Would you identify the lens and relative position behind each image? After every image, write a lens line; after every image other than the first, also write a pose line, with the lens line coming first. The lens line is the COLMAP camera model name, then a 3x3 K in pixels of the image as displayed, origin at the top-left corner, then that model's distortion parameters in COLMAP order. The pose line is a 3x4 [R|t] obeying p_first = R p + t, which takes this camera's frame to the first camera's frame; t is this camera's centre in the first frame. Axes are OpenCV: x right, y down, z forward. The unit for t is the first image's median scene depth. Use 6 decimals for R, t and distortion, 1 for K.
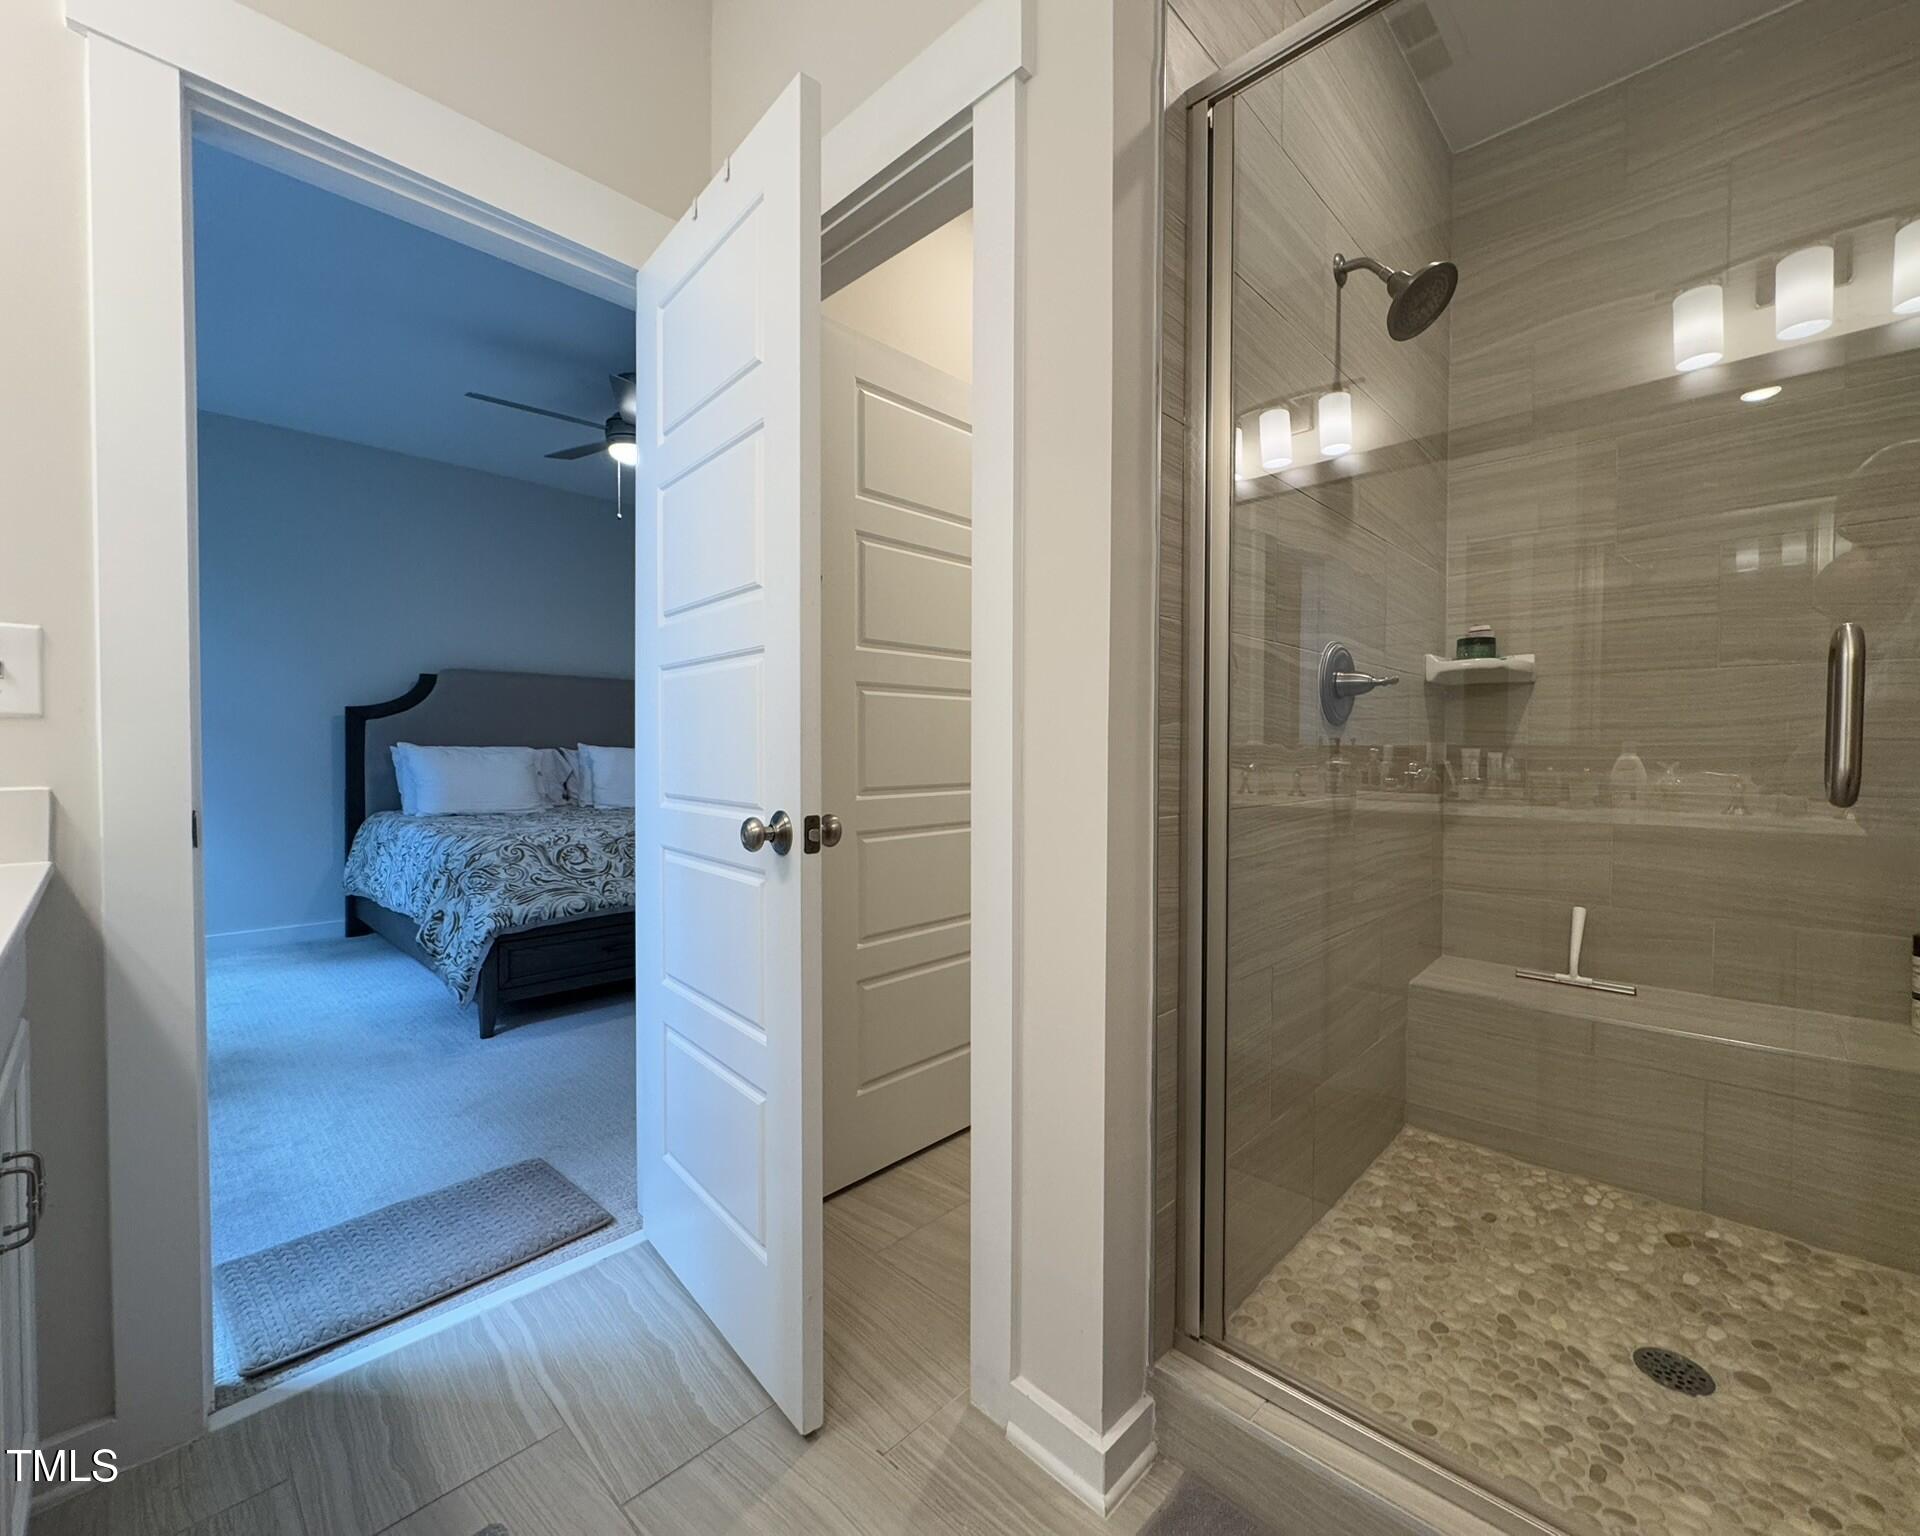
lens RADIAL K [[867.5, 0, 960.0], [0, 867.5, 768.0], [0, 0, 1]] dist [-0.002131, -0.001021]
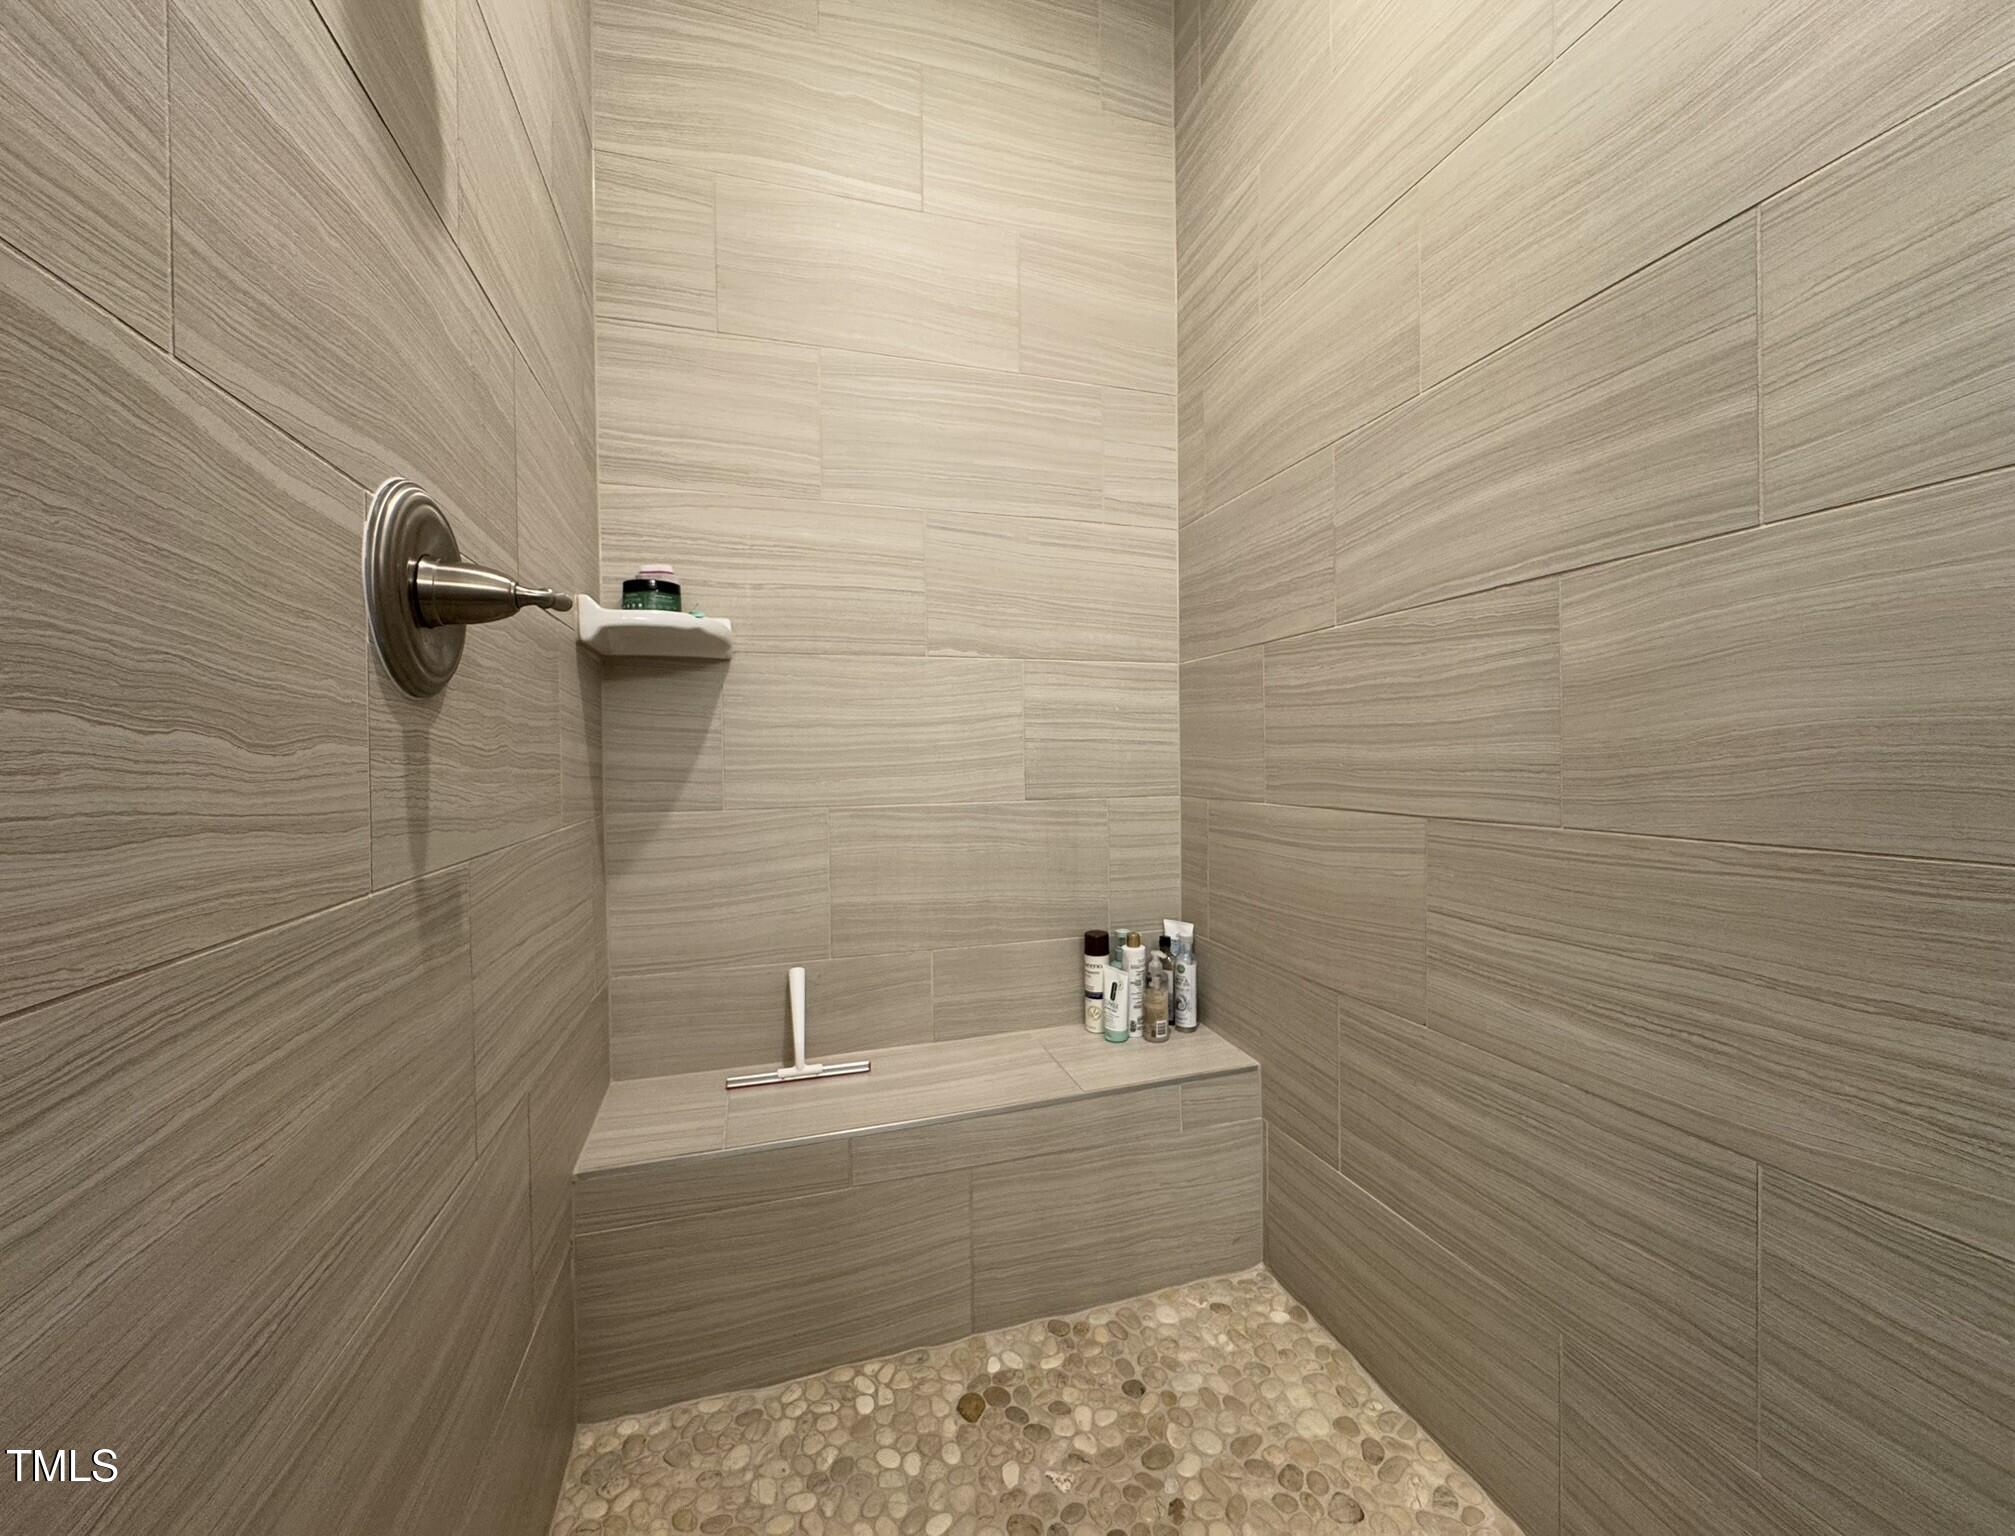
lens RADIAL K [[769.2, 0, 1007.5], [0, 769.2, 768.0], [0, 0, 1]] dist [-0.000974, -0.000192]
pose [[0.452901, -0.017852, 0.891382, 0.243207], [0.033140, 0.999446, 0.003178, -0.006074], [-0.890945, 0.028101, 0.453241, 0.608060]]
